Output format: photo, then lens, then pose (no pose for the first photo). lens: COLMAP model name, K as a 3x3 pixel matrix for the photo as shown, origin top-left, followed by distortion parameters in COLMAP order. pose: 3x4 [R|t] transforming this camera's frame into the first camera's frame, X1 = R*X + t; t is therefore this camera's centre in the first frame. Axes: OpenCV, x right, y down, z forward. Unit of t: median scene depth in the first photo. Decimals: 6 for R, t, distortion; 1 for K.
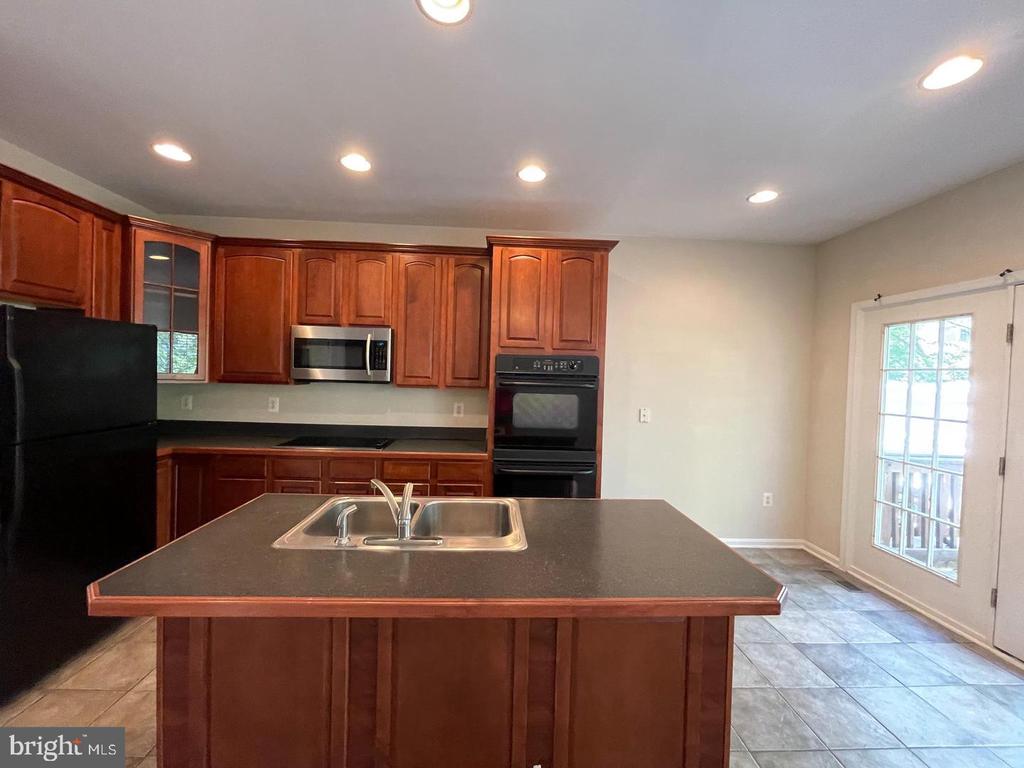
lens RADIAL K [[413.8, 0, 511.1], [0, 413.8, 382.2], [0, 0, 1]] dist [-0.000770, -0.000199]
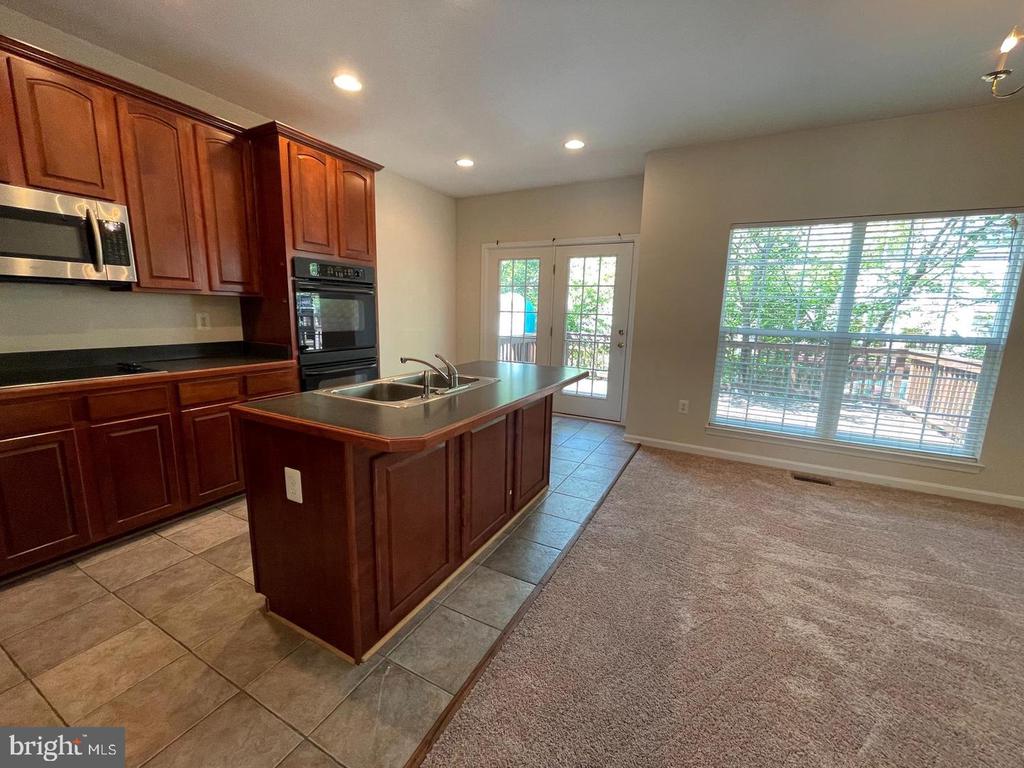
lens RADIAL K [[413.8, 0, 511.1], [0, 413.8, 382.2], [0, 0, 1]] dist [-0.000770, -0.000199]
pose [[0.504097, -0.167986, 0.847152, -0.643580], [0.007951, 0.981762, 0.189947, 0.039628], [-0.863610, -0.089015, 0.496239, 0.046215]]
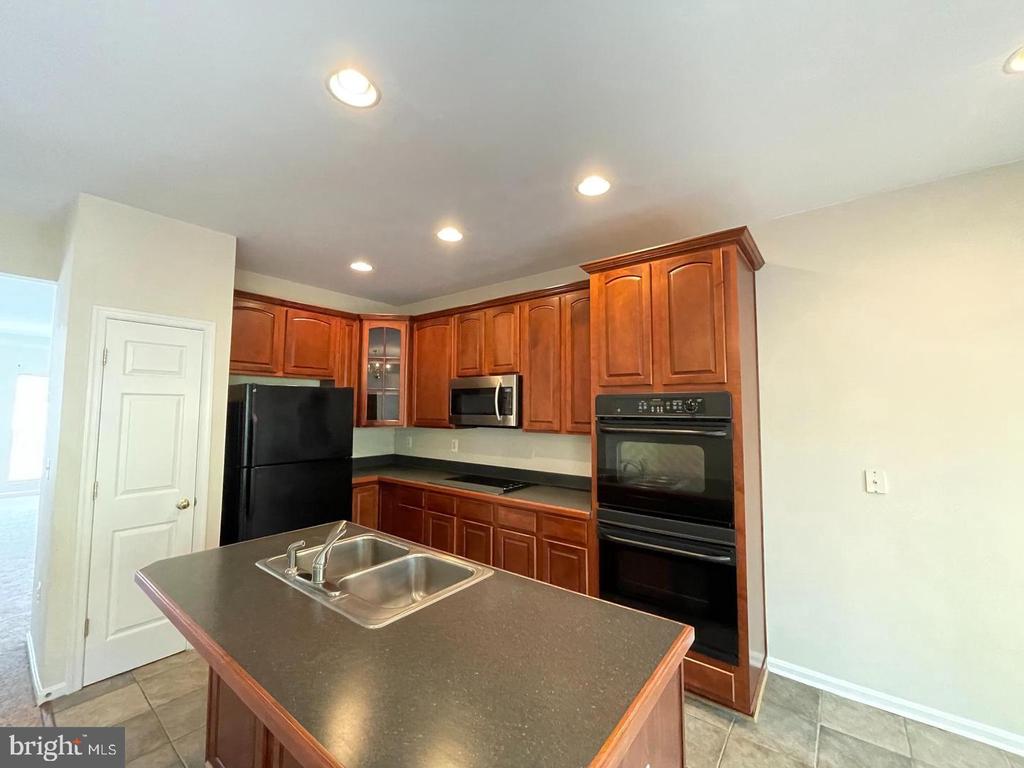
lens RADIAL K [[413.8, 0, 511.1], [0, 413.8, 382.2], [0, 0, 1]] dist [-0.000770, -0.000199]
pose [[0.762848, -0.068076, -0.642984, 0.380779], [0.005488, 0.995088, -0.098845, -0.010066], [0.646555, 0.071875, 0.759474, 0.221989]]
